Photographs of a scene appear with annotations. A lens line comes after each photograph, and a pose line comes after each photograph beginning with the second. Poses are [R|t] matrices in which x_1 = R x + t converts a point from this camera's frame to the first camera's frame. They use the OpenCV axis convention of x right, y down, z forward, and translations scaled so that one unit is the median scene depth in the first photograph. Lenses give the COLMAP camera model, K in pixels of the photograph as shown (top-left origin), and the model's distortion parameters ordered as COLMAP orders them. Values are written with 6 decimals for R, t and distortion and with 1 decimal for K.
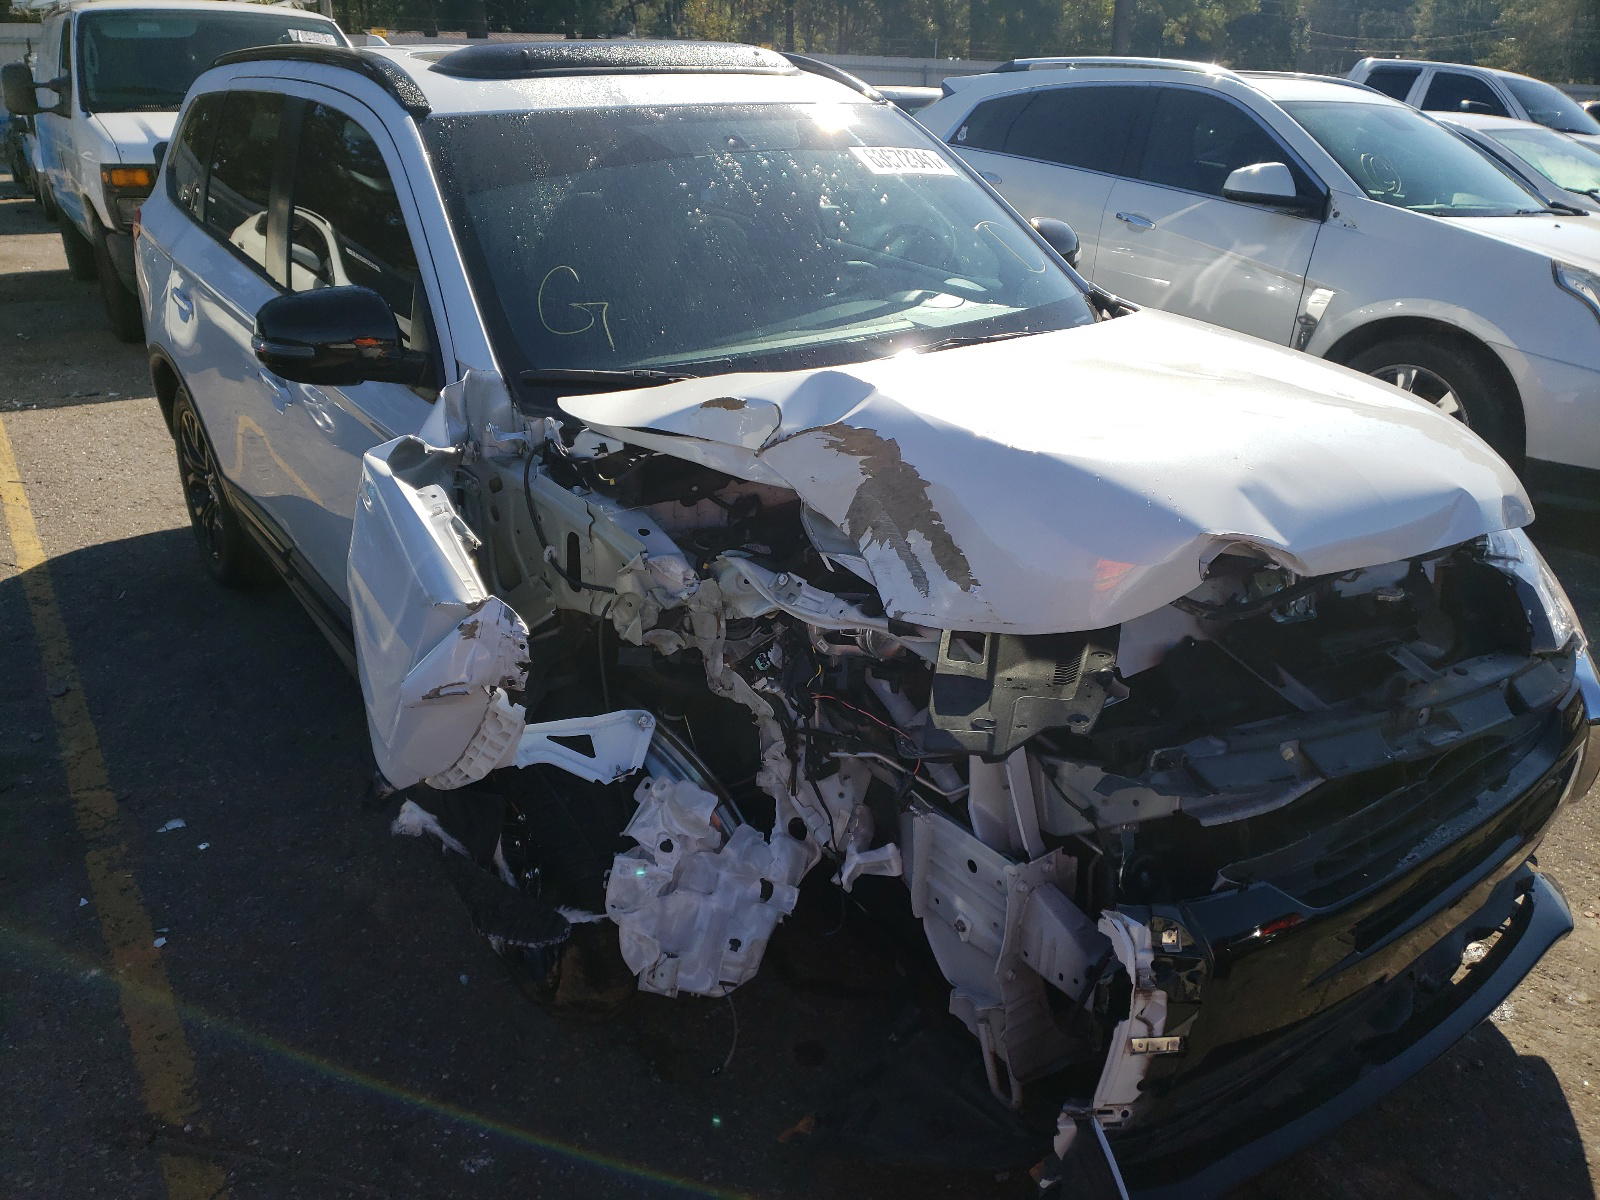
lens RADIAL K [[1214.6, 0, 804.9], [0, 1214.6, 596.1], [0, 0, 1]] dist [0.037805, -0.025577]
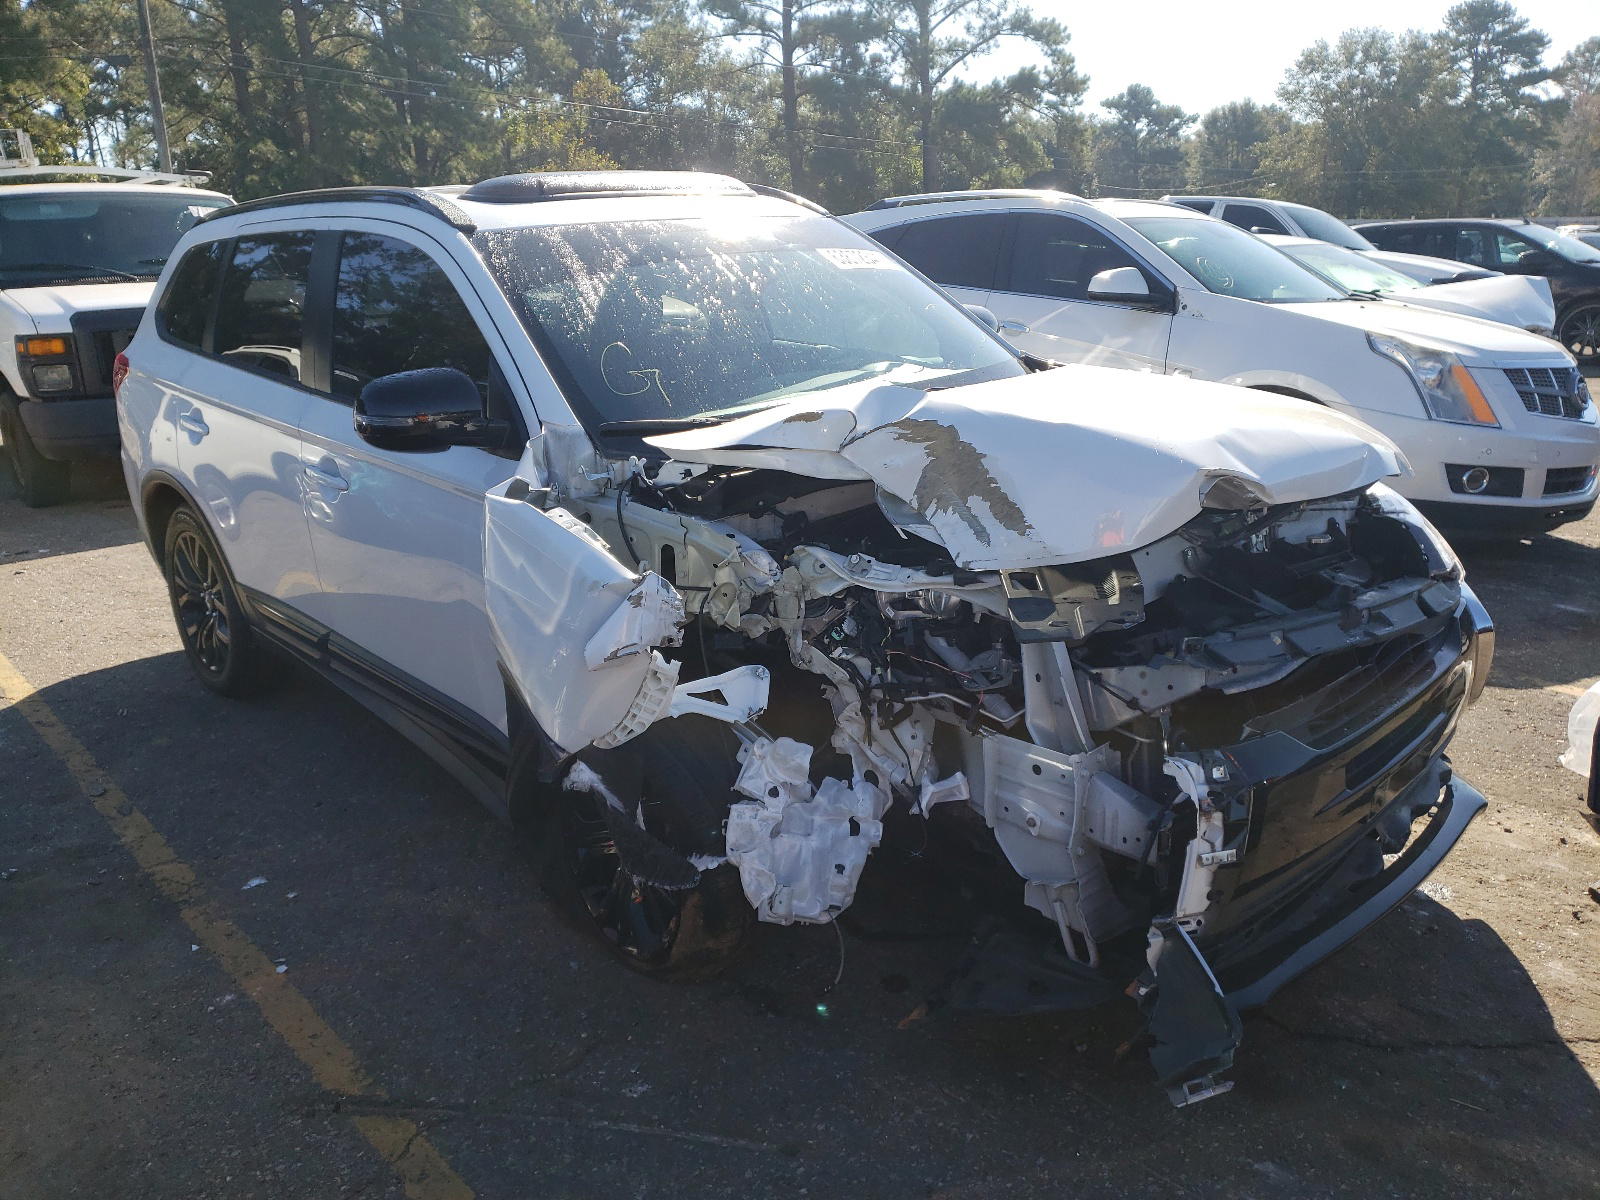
lens RADIAL K [[1214.6, 0, 797.0], [0, 1214.6, 602.9], [0, 0, 1]] dist [0.037805, -0.025577]
pose [[0.990468, -0.080577, 0.111713, -0.214198], [0.092914, 0.989577, -0.110024, 0.157653], [-0.101683, 0.119355, 0.987631, -0.200159]]
